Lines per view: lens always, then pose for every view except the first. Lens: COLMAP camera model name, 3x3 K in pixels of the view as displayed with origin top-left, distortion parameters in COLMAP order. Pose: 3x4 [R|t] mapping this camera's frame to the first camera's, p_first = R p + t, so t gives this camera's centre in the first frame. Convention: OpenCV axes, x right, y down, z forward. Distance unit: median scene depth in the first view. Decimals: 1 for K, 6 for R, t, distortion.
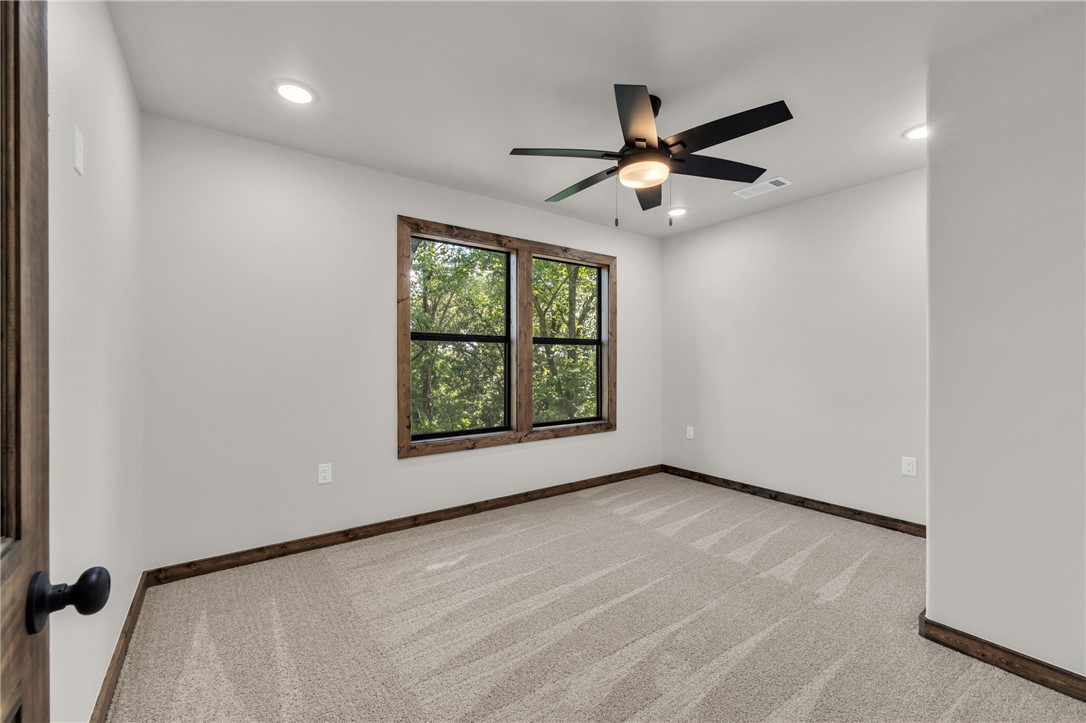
lens RADIAL K [[440.6, 0, 541.2], [0, 440.6, 368.8], [0, 0, 1]] dist [-0.000166, -0.000562]
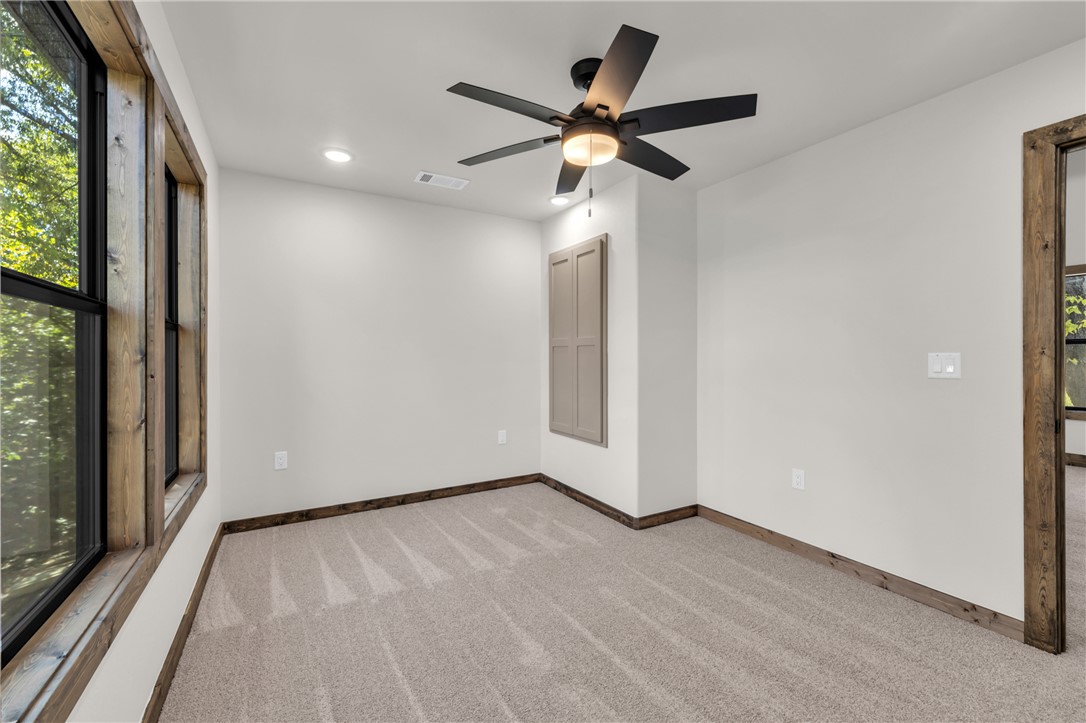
lens RADIAL K [[449.9, 0, 546.1], [0, 449.9, 353.6], [0, 0, 1]] dist [-0.001806, -0.000239]
pose [[0.112357, 0.002701, 0.993664, -0.434596], [0.030263, 0.999523, -0.006138, -0.010840], [-0.993207, 0.030761, 0.112222, 0.642405]]
